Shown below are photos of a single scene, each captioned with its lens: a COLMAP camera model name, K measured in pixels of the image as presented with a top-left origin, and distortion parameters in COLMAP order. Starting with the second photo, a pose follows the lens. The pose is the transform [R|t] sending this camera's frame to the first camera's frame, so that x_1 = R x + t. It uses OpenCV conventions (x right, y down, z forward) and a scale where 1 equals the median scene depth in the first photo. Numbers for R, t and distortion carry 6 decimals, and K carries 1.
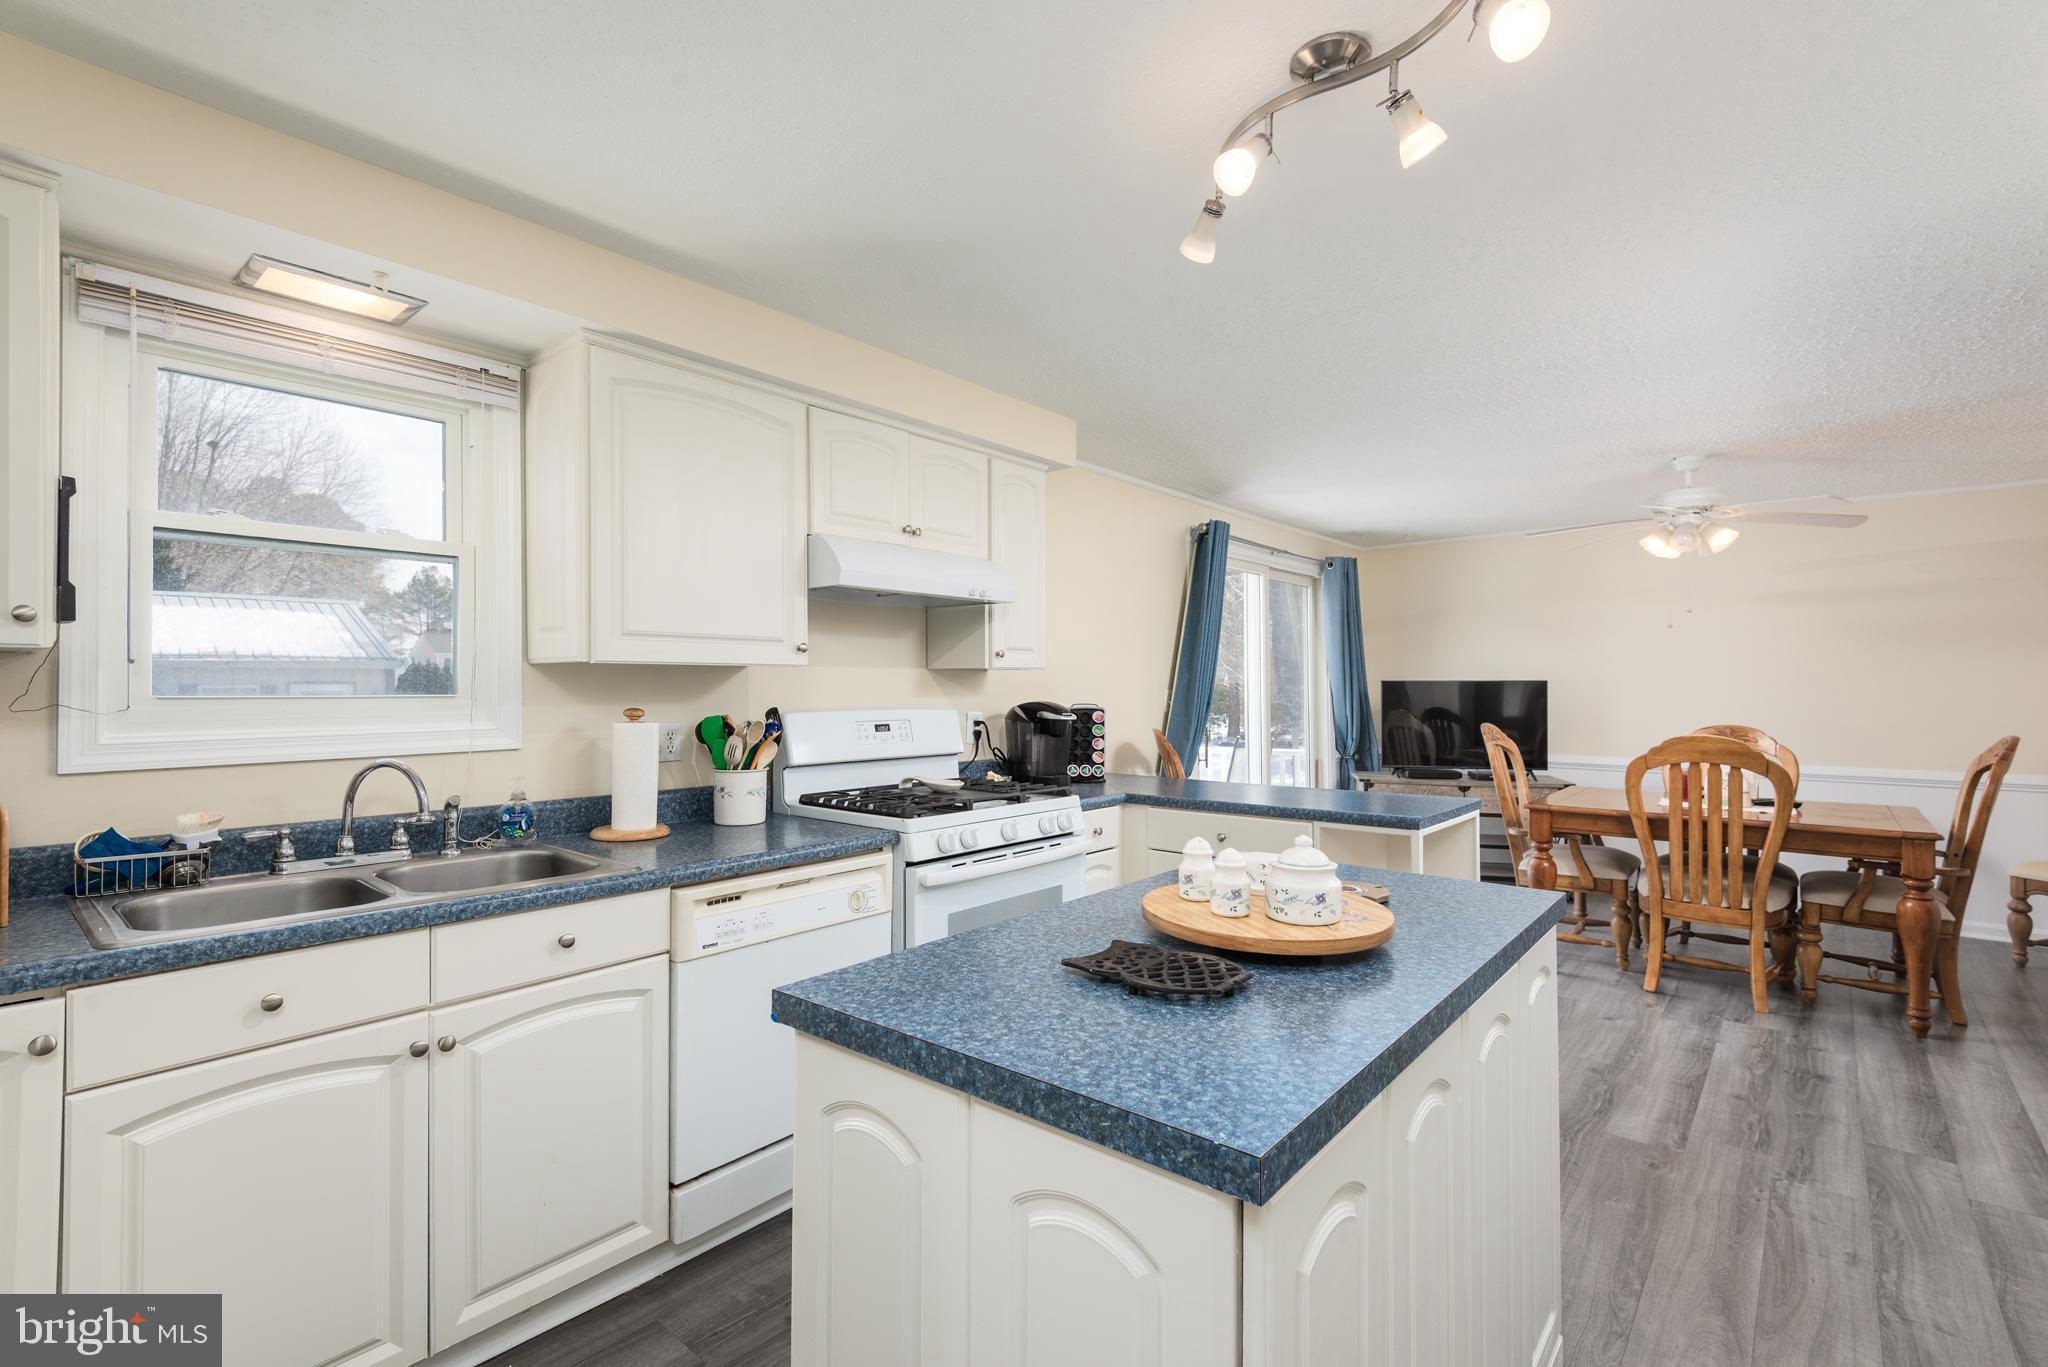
lens RADIAL K [[923.1, 0, 1033.5], [0, 923.1, 675.3], [0, 0, 1]] dist [0.020049, -0.005550]
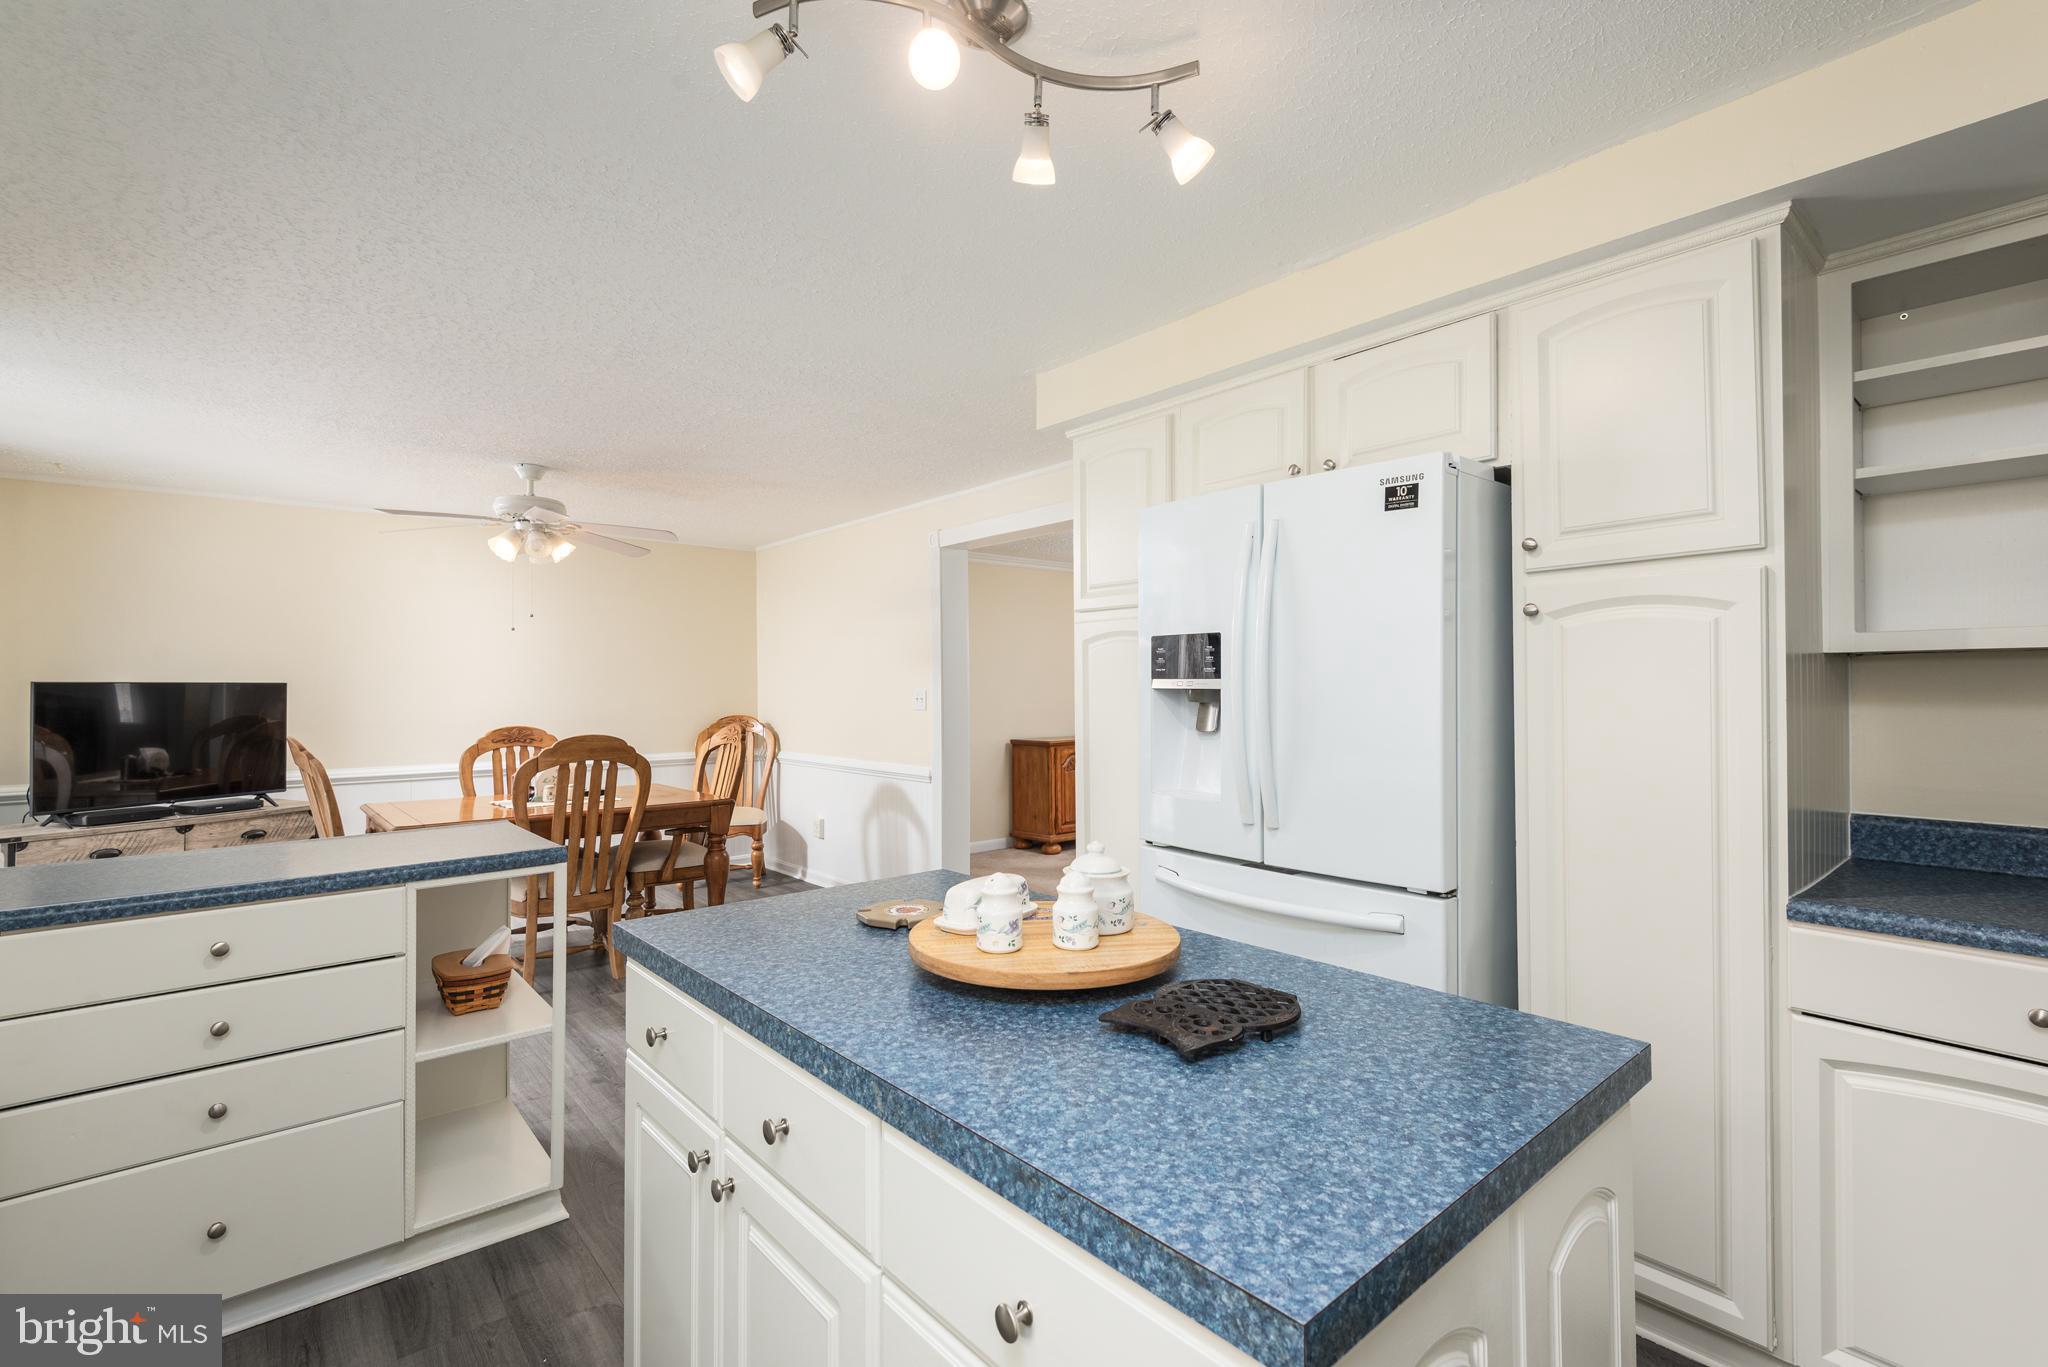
lens RADIAL K [[923.1, 0, 1021.2], [0, 923.1, 680.8], [0, 0, 1]] dist [0.020049, -0.005550]
pose [[0.167196, 0.007906, 0.985892, -0.717446], [-0.009658, 0.999933, -0.006381, 0.011727], [-0.985876, -0.008455, 0.167262, 0.981260]]
